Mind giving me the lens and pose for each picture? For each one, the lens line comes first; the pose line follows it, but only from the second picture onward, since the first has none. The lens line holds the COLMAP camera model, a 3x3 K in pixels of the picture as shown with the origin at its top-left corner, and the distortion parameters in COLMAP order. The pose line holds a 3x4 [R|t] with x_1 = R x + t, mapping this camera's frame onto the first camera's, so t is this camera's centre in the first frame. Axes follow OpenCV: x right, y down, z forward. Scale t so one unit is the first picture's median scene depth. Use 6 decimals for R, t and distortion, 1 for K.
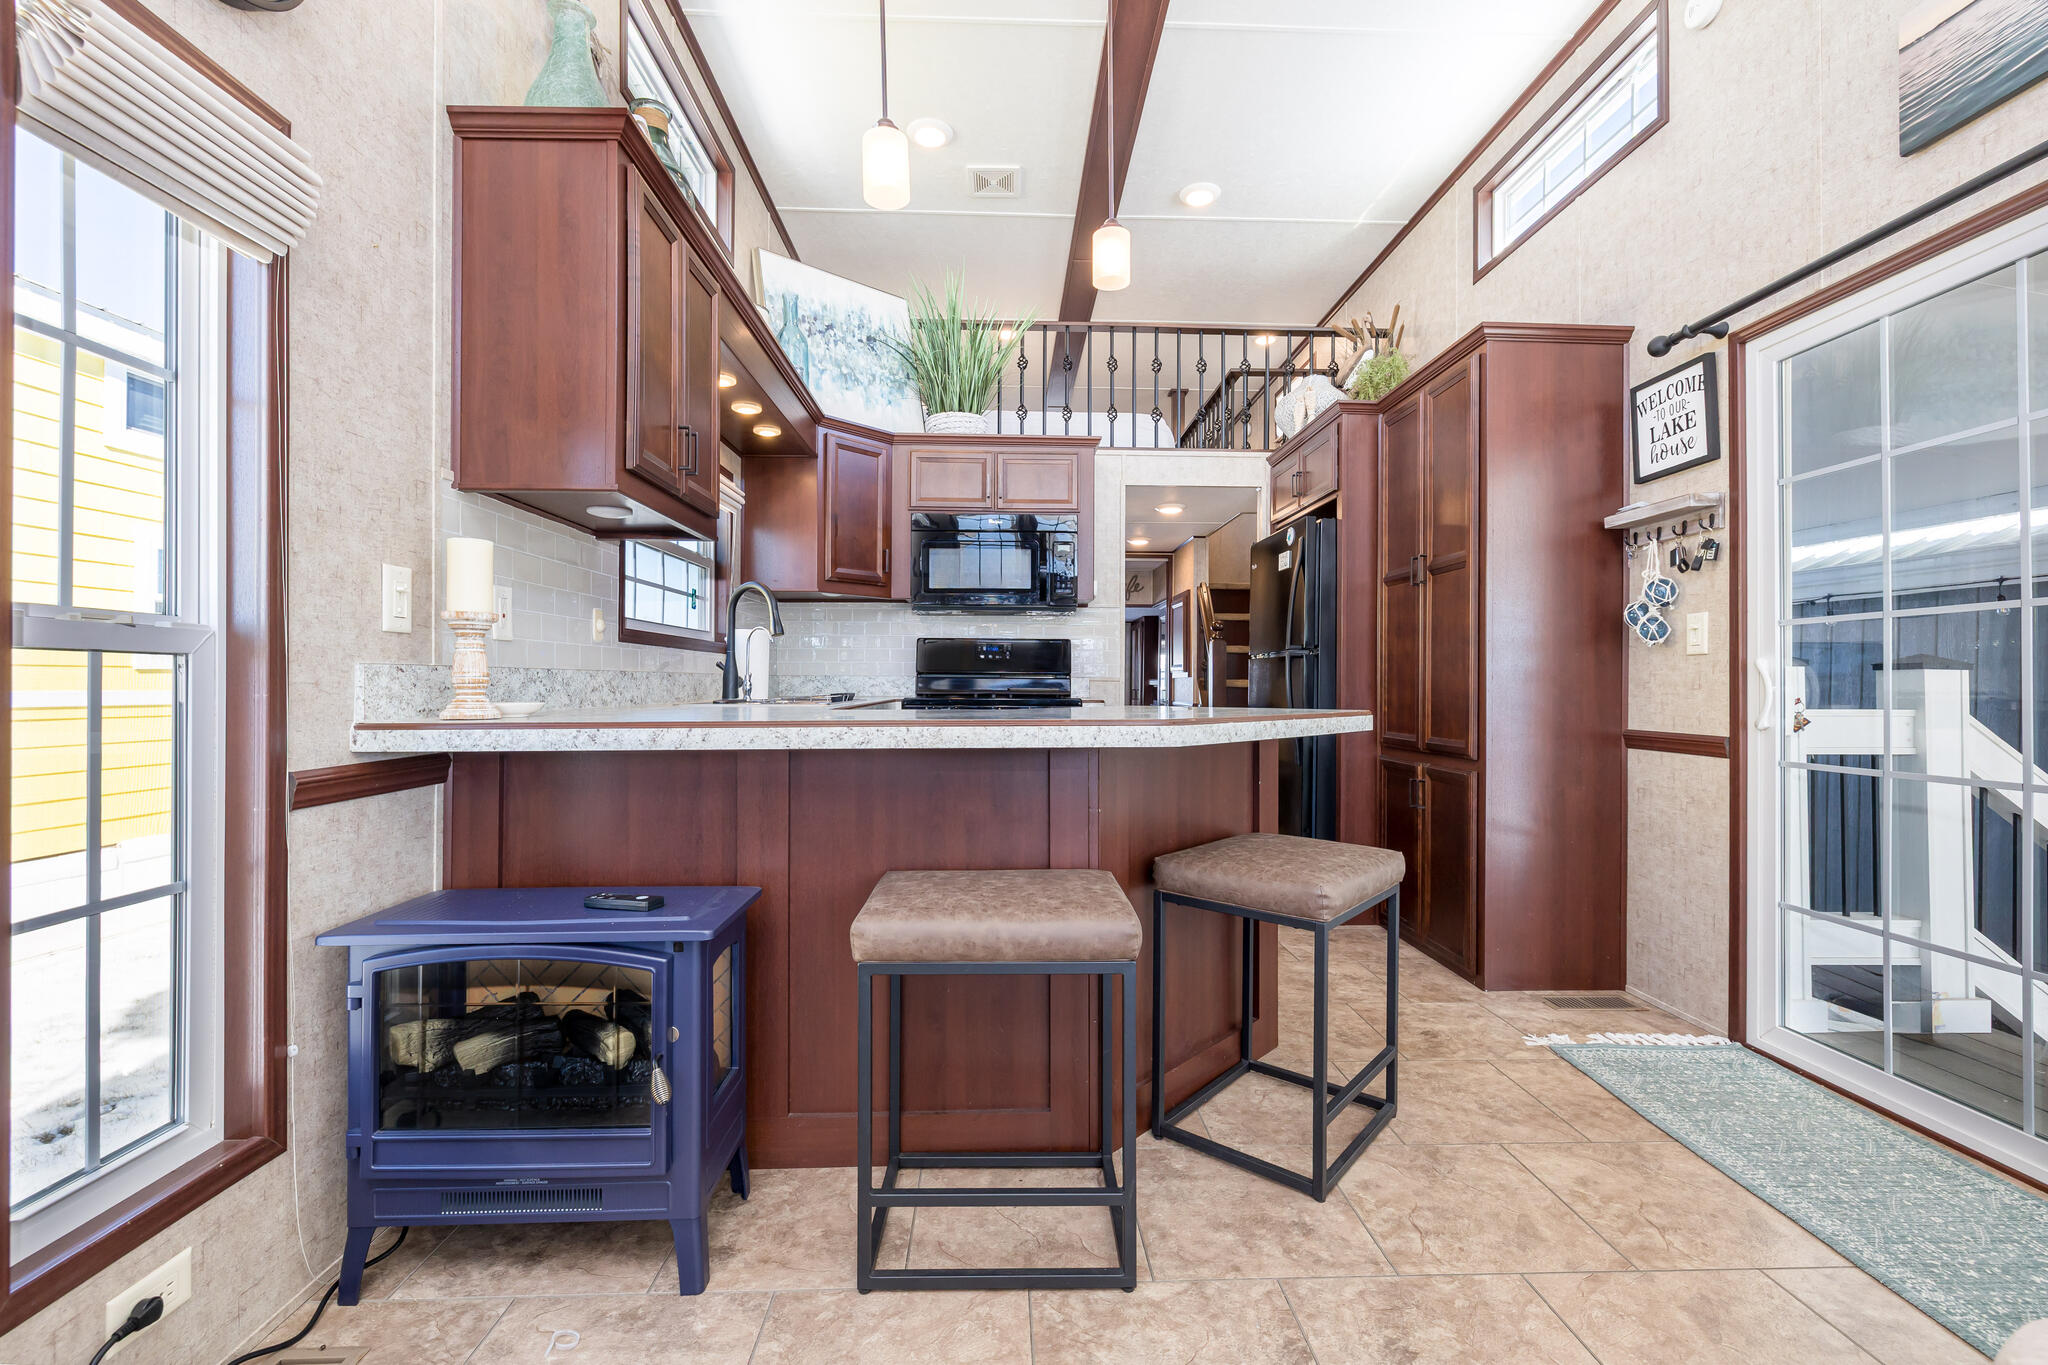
lens RADIAL K [[874.5, 0, 1027.0], [0, 874.5, 680.8], [0, 0, 1]] dist [-0.000582, 0.000176]
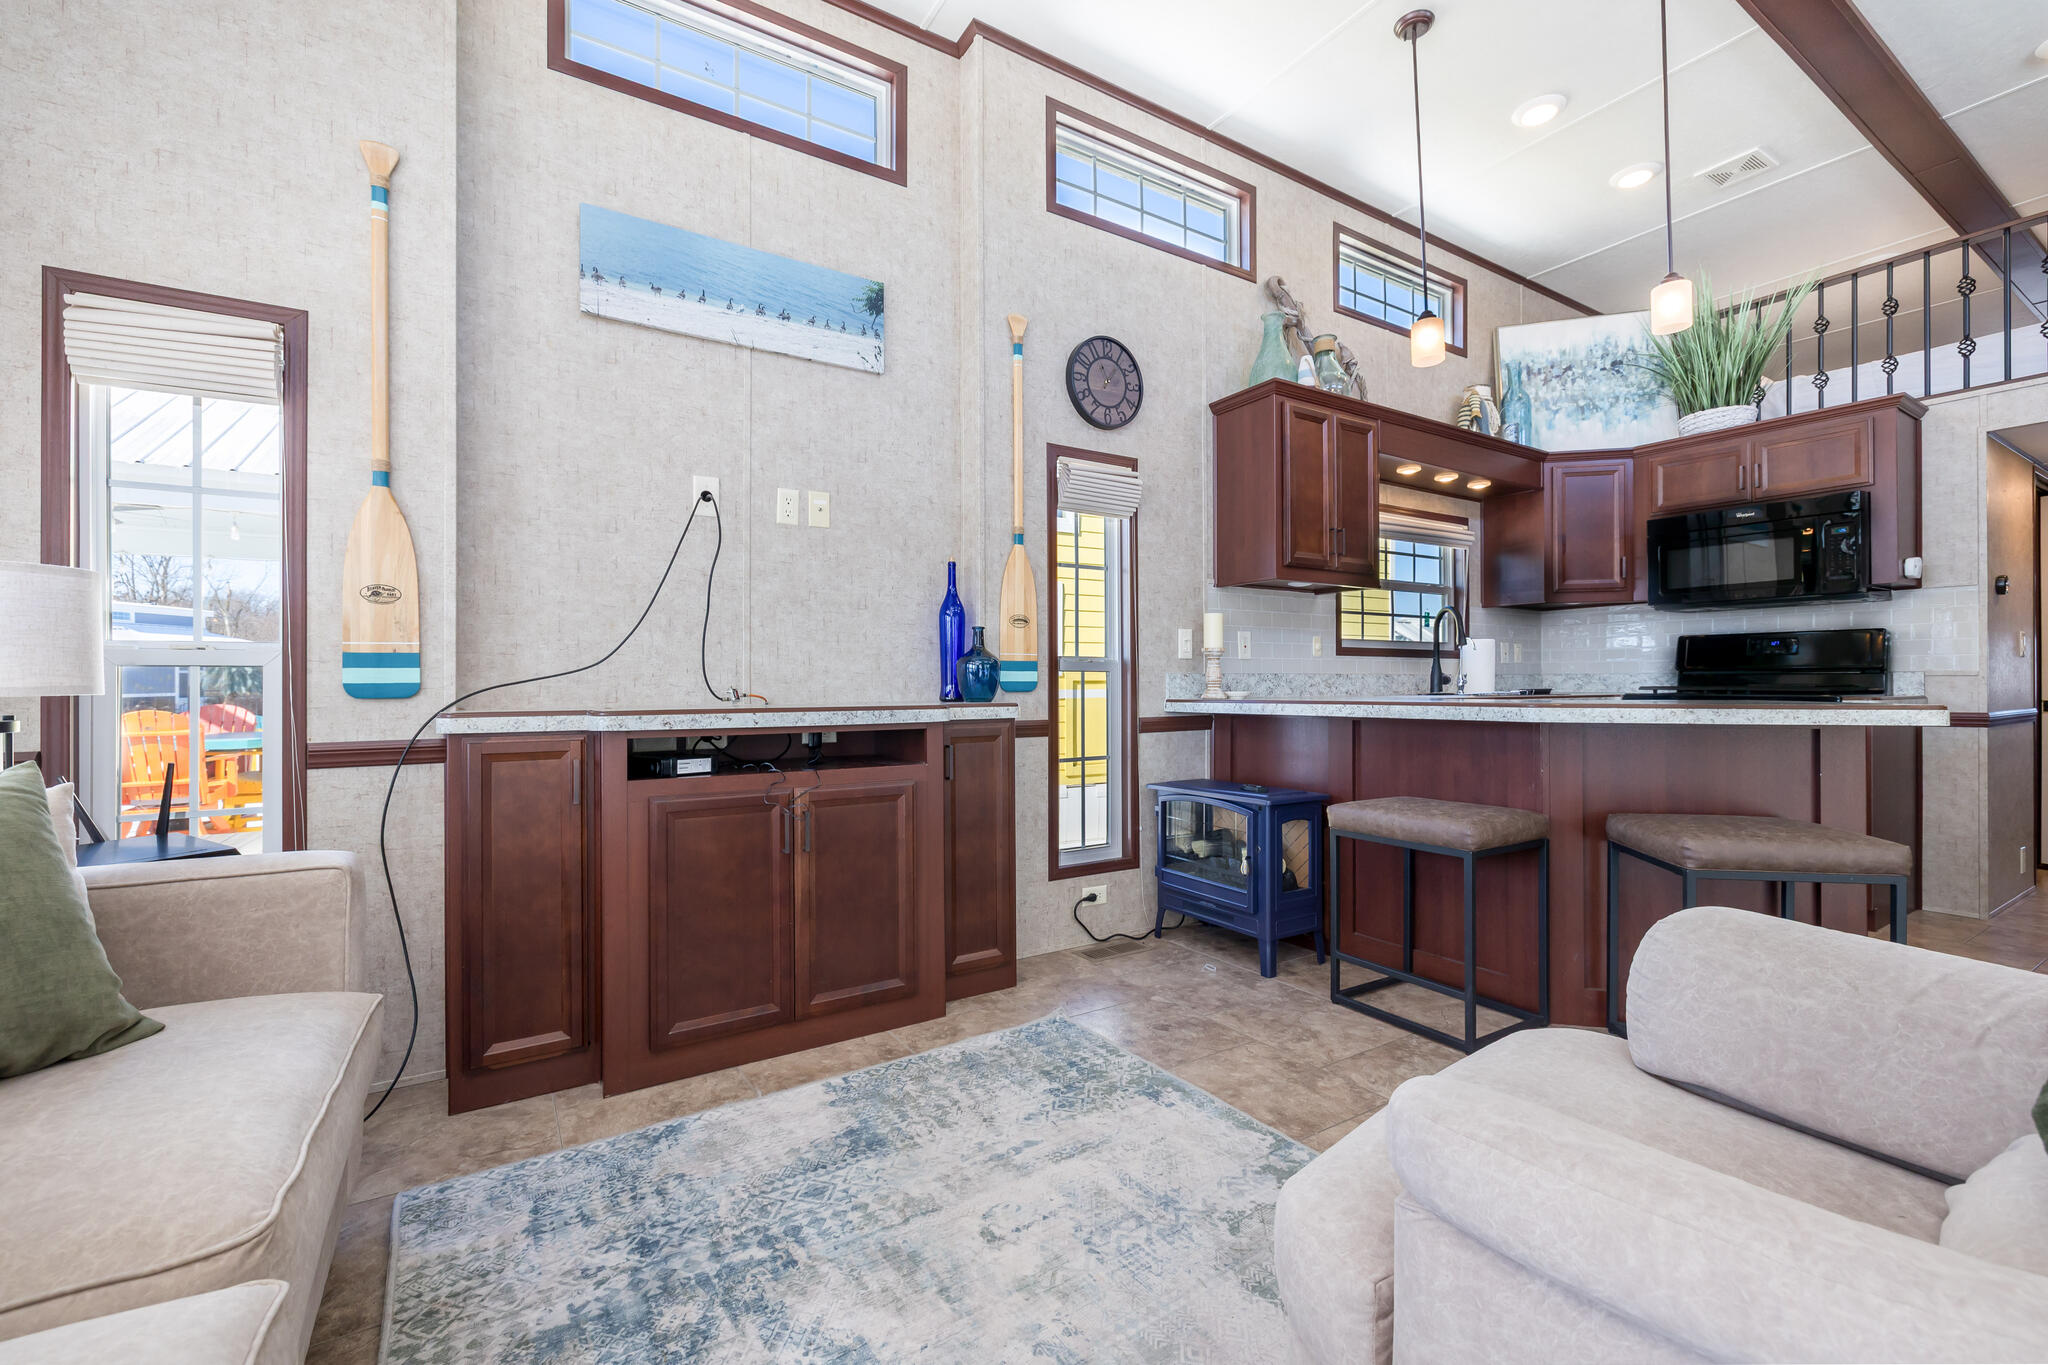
lens RADIAL K [[855.8, 0, 1026.8], [0, 855.8, 680.7], [0, 0, 1]] dist [-0.001493, -0.000092]
pose [[0.506221, -0.006708, -0.862378, 0.915854], [0.007367, 0.999967, -0.003454, 0.004068], [0.862373, -0.004605, 0.506253, -0.429642]]
